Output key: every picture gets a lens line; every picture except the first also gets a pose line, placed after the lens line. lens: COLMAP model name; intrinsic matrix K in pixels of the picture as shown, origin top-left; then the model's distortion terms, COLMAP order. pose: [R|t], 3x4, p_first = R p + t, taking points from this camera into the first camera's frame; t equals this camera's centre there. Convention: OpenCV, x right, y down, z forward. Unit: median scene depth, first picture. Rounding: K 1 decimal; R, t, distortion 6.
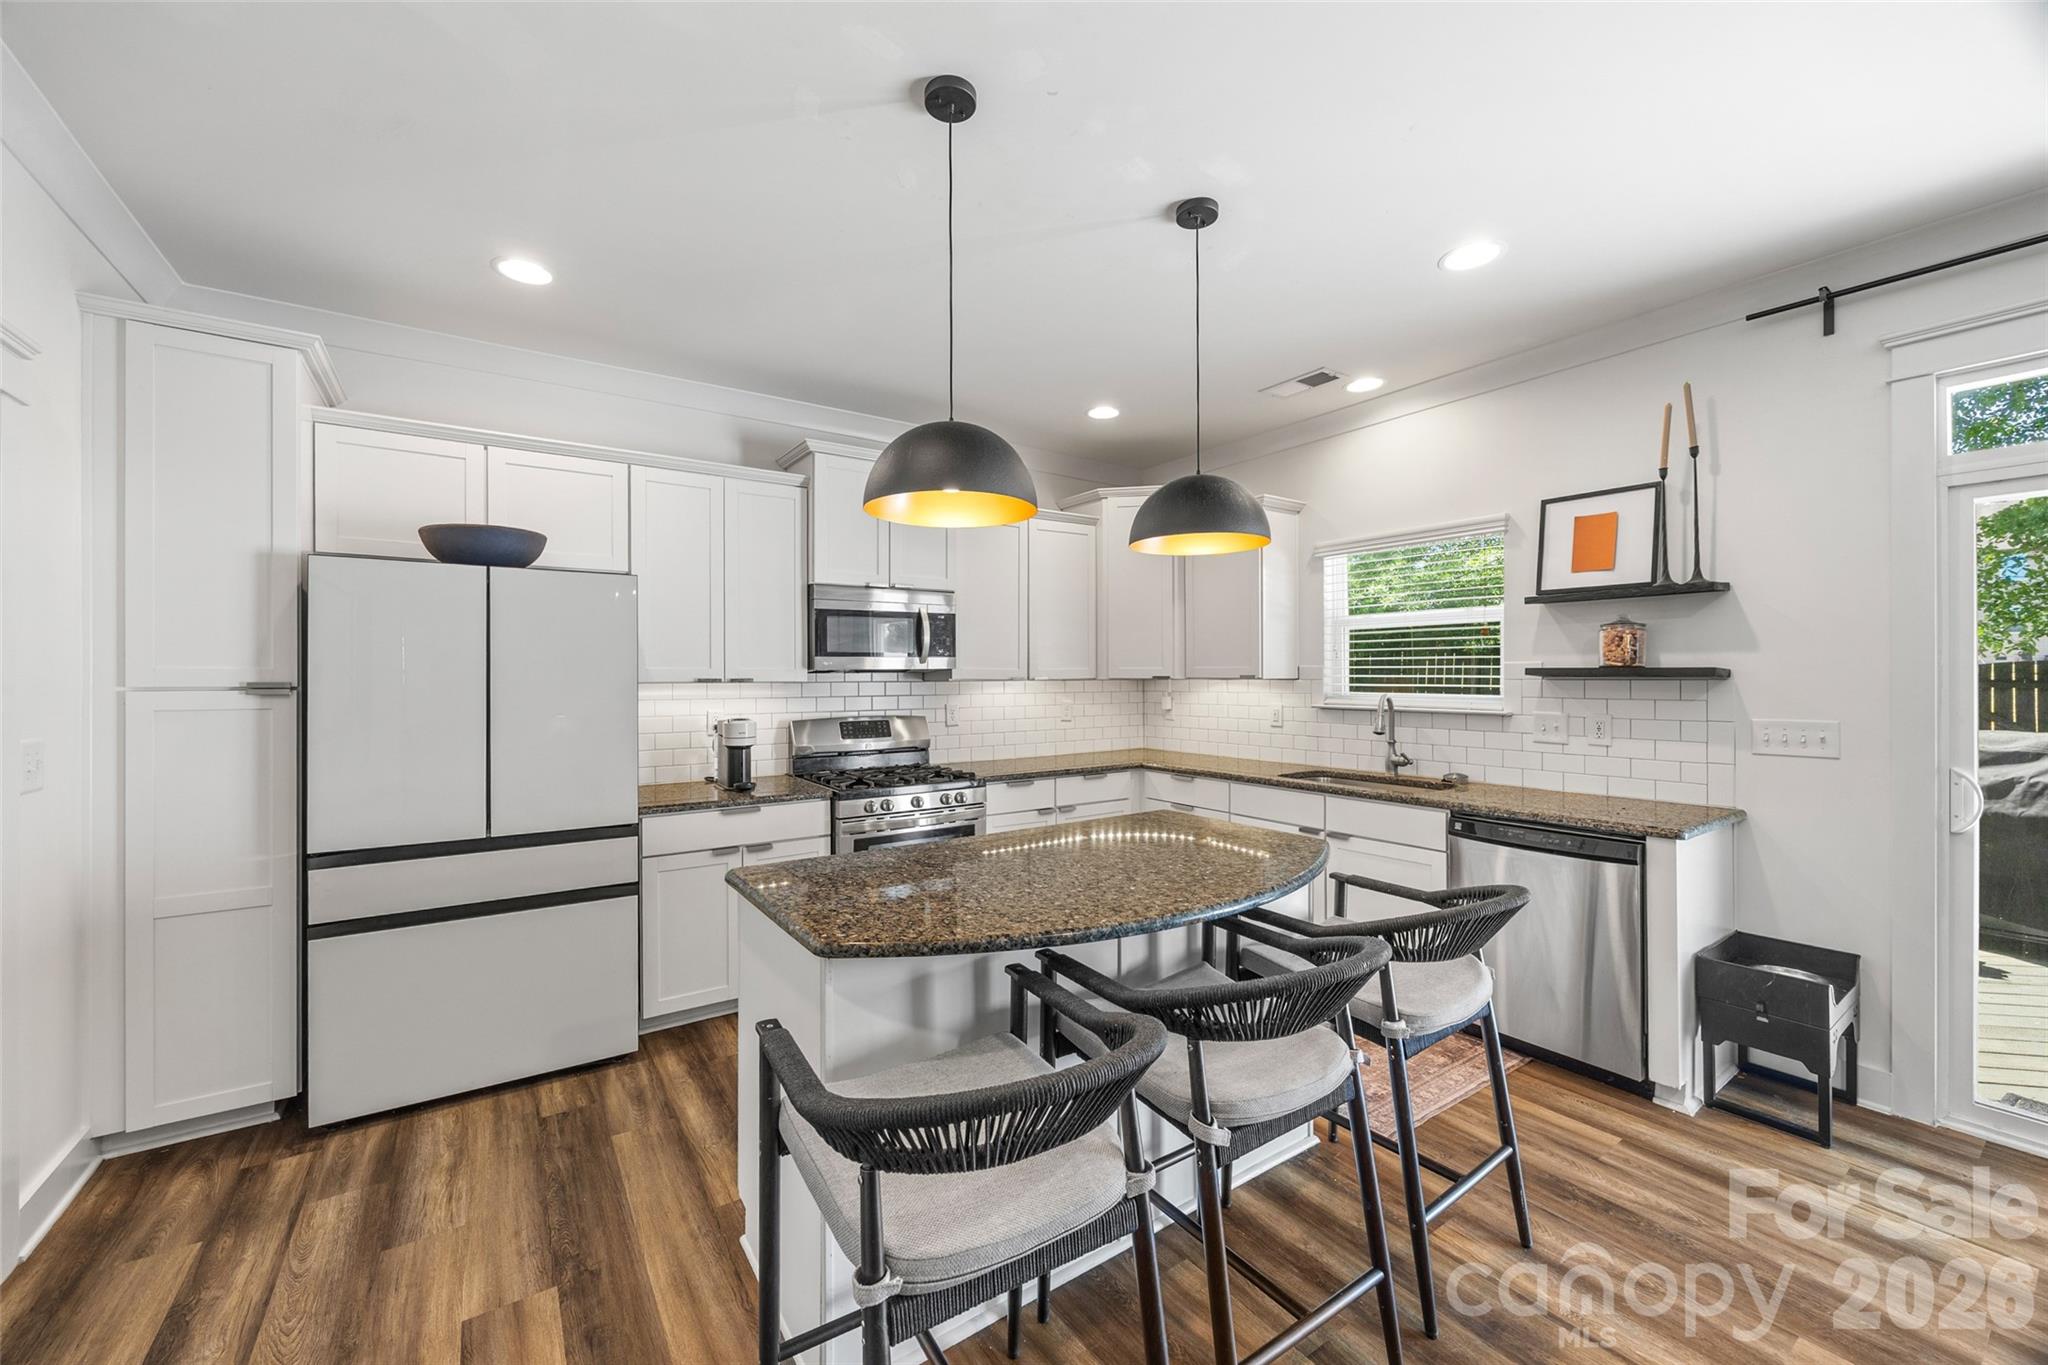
lens RADIAL K [[790.8, 0, 1012.6], [0, 790.8, 678.4], [0, 0, 1]] dist [-0.001527, -0.000499]
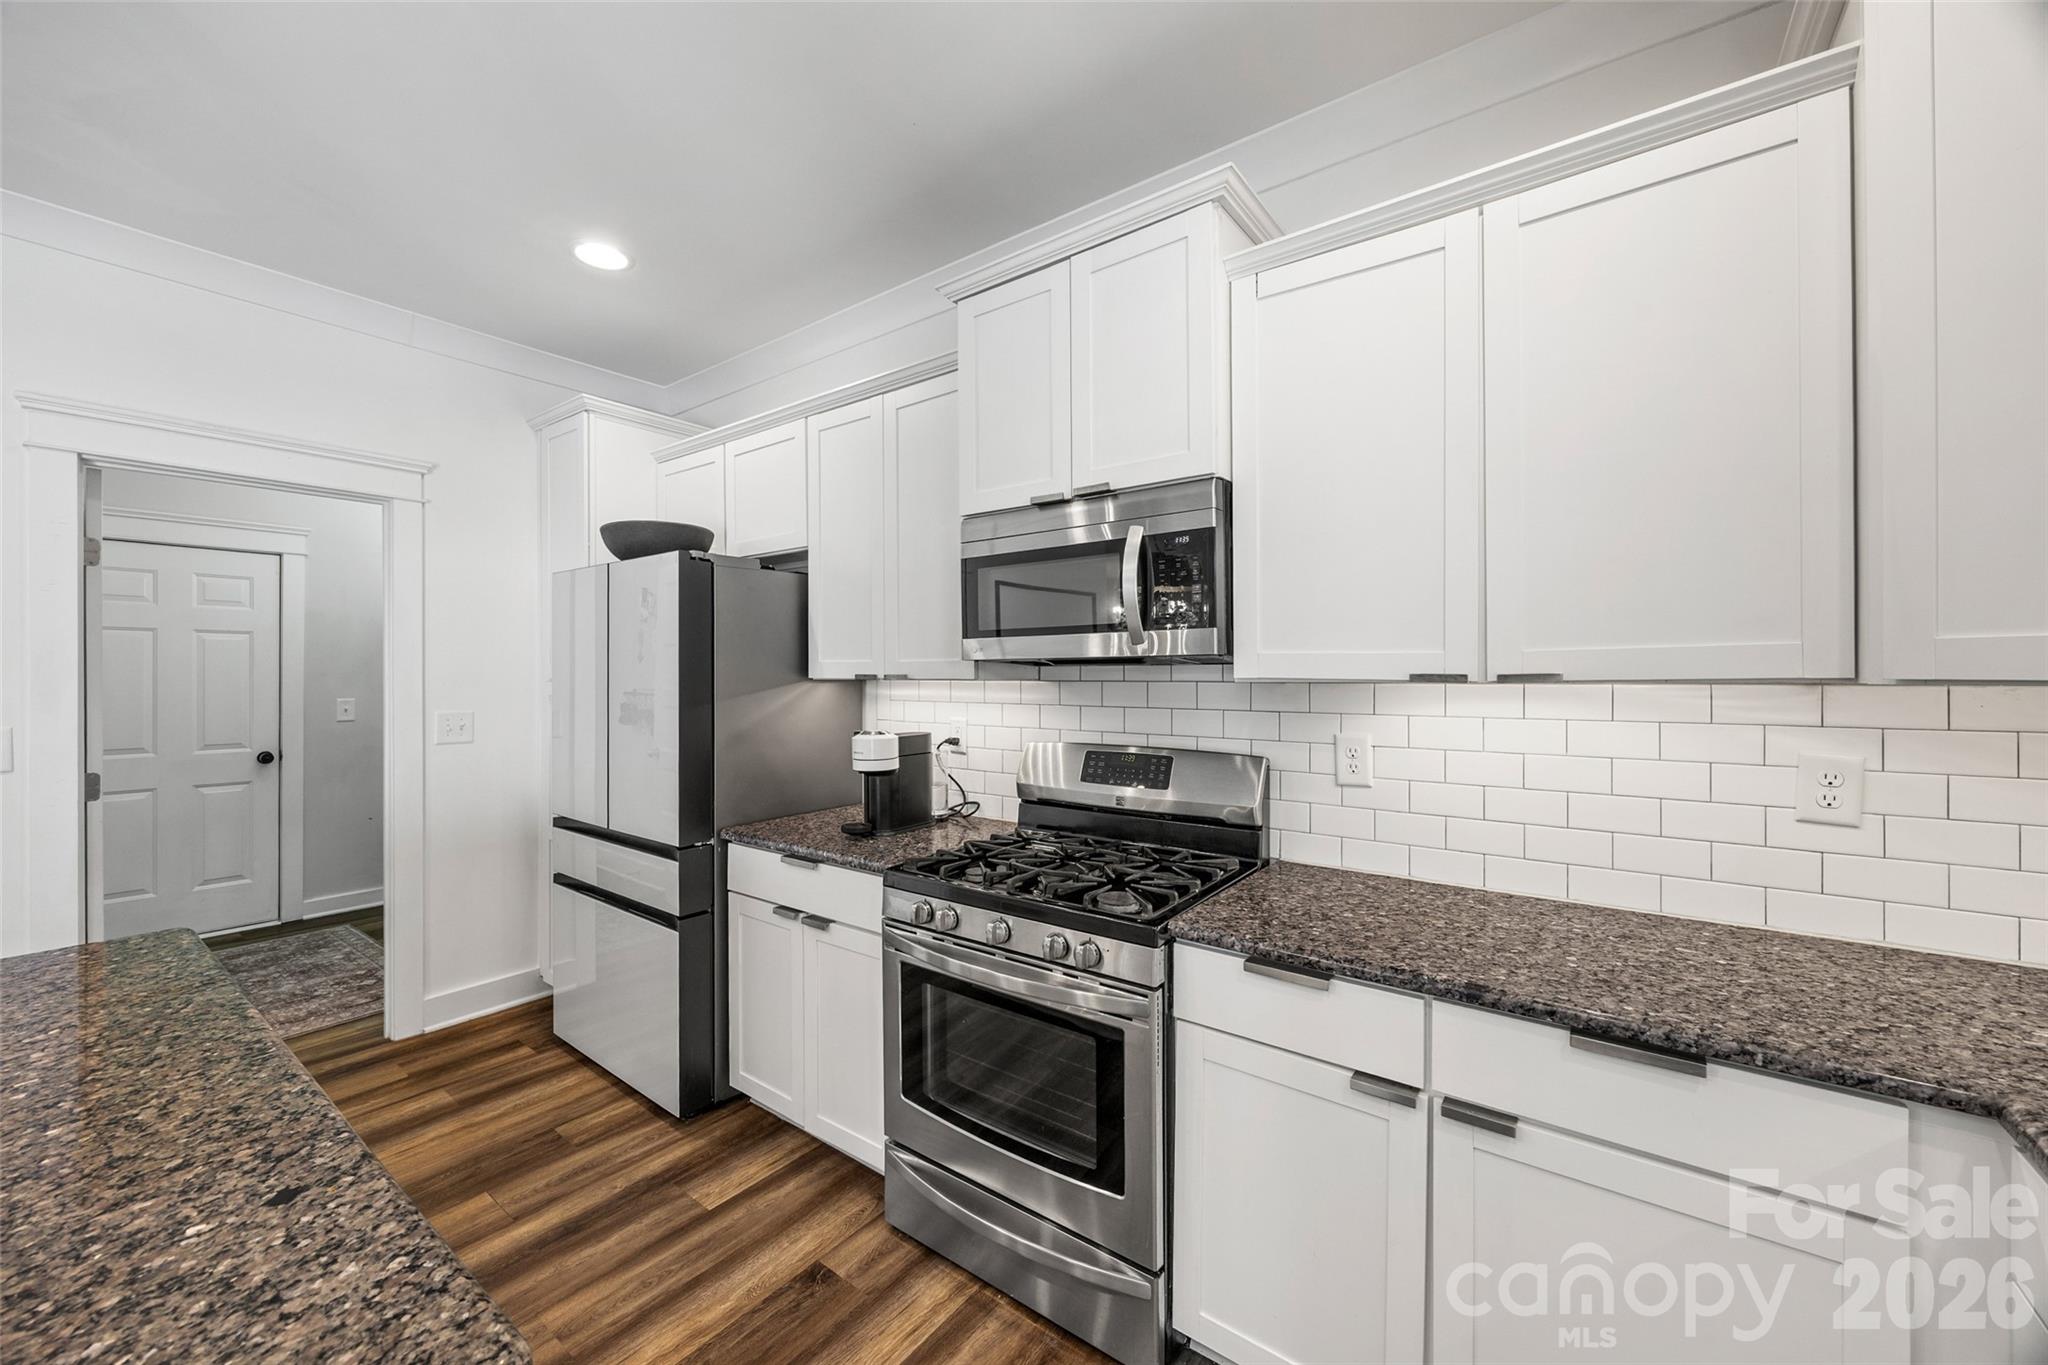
lens RADIAL K [[790.8, 0, 1022.8], [0, 790.8, 674.4], [0, 0, 1]] dist [-0.001527, -0.000499]
pose [[0.317551, 0.007276, -0.948213, 0.308173], [-0.000012, 0.999971, 0.007669, -0.005459], [0.948241, -0.002424, 0.317542, 0.763756]]
